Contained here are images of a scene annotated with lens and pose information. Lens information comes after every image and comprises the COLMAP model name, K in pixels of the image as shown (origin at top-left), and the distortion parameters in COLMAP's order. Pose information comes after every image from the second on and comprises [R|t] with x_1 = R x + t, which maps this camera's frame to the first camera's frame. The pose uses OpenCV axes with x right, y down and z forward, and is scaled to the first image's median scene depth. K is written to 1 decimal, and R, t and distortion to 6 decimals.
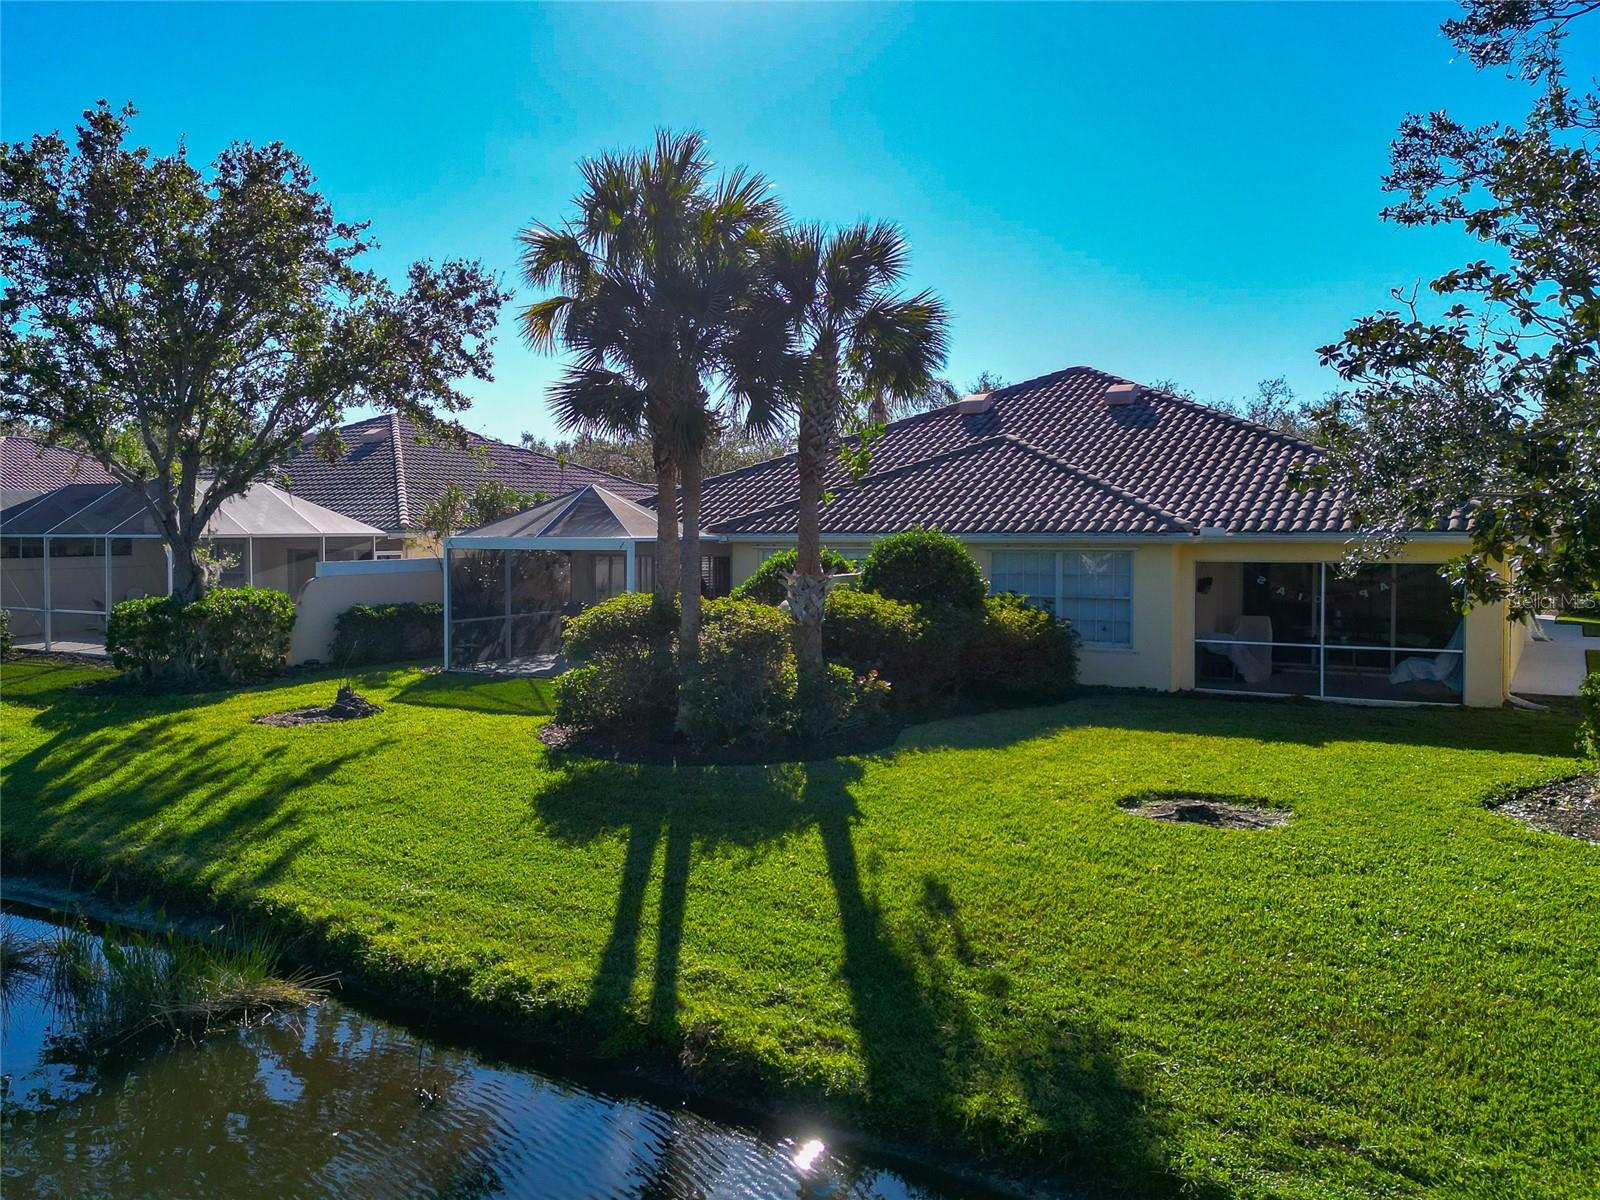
lens RADIAL K [[1358.0, 0, 625.6], [0, 1358.0, 576.6], [0, 0, 1]] dist [0.080544, -0.073067]
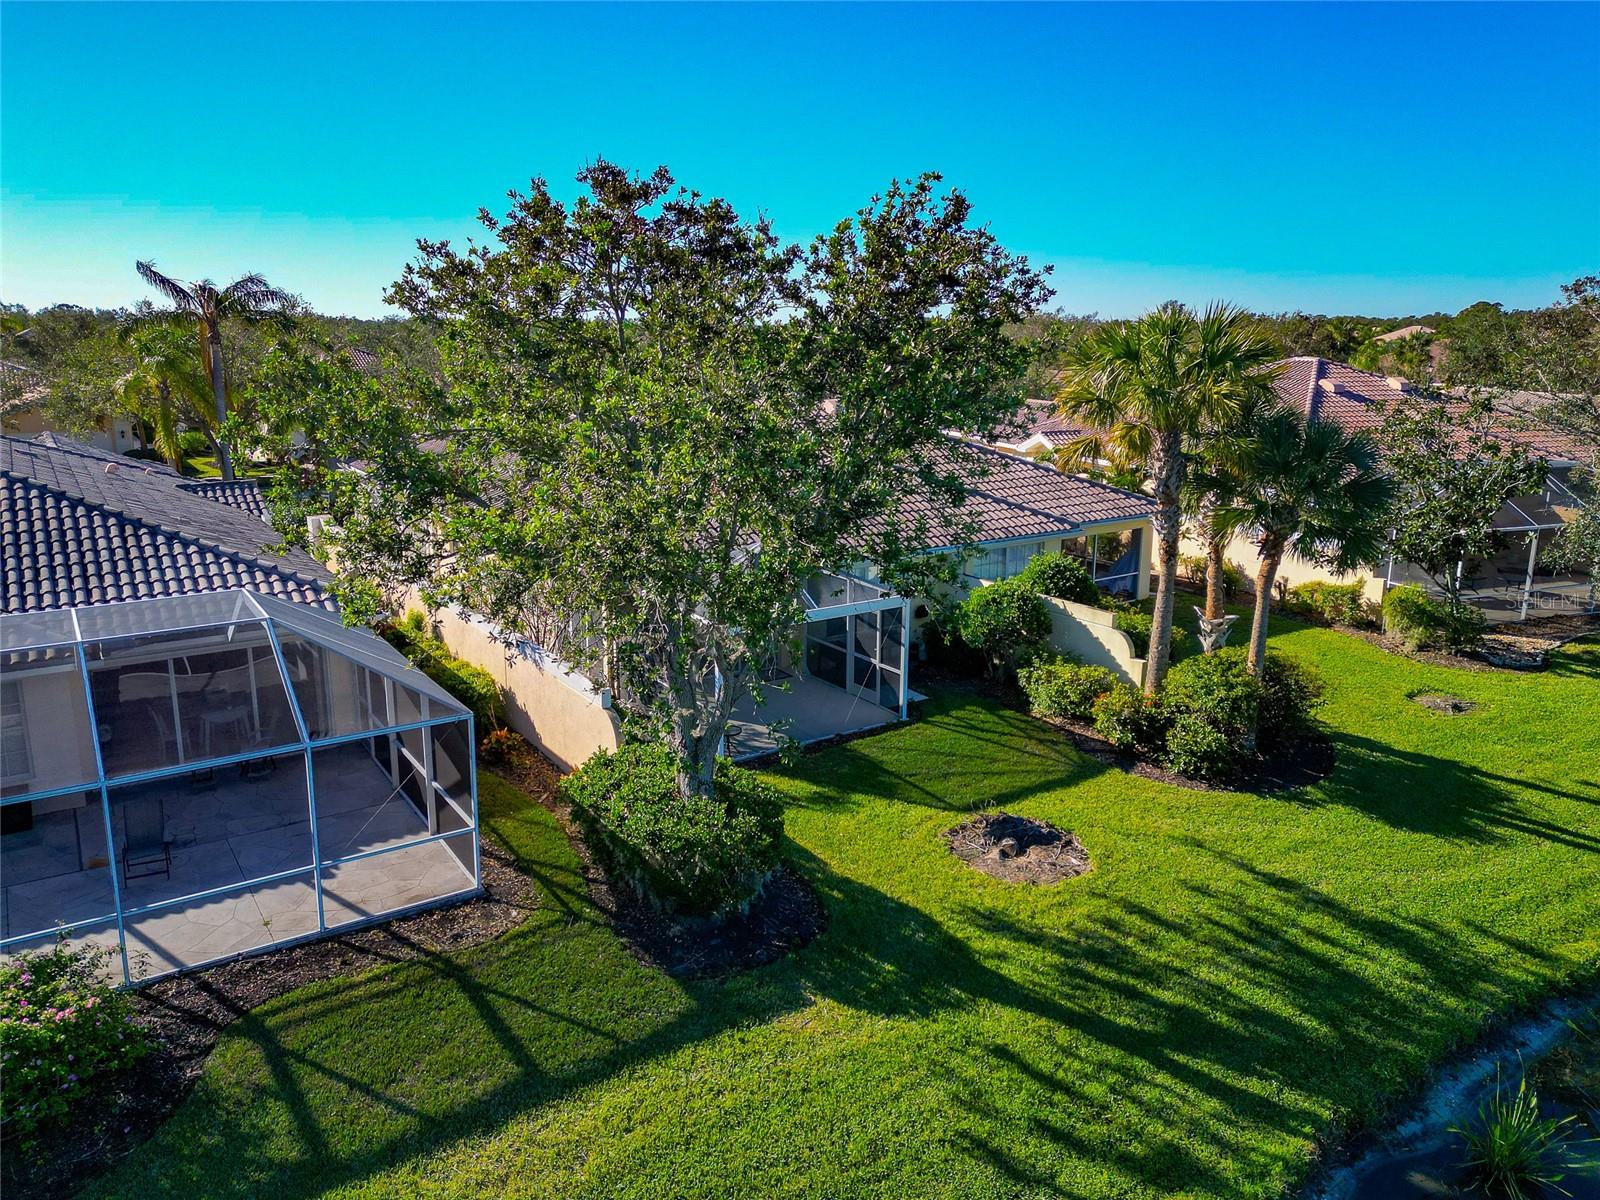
lens RADIAL K [[1129.1, 0, 786.3], [0, 1129.1, 579.1], [0, 0, 1]] dist [0.074995, -0.065925]
pose [[0.375622, -0.195786, 0.905856, -0.983938], [0.034593, 0.979712, 0.197405, -0.257752], [-0.926127, -0.042814, 0.374774, 0.840447]]
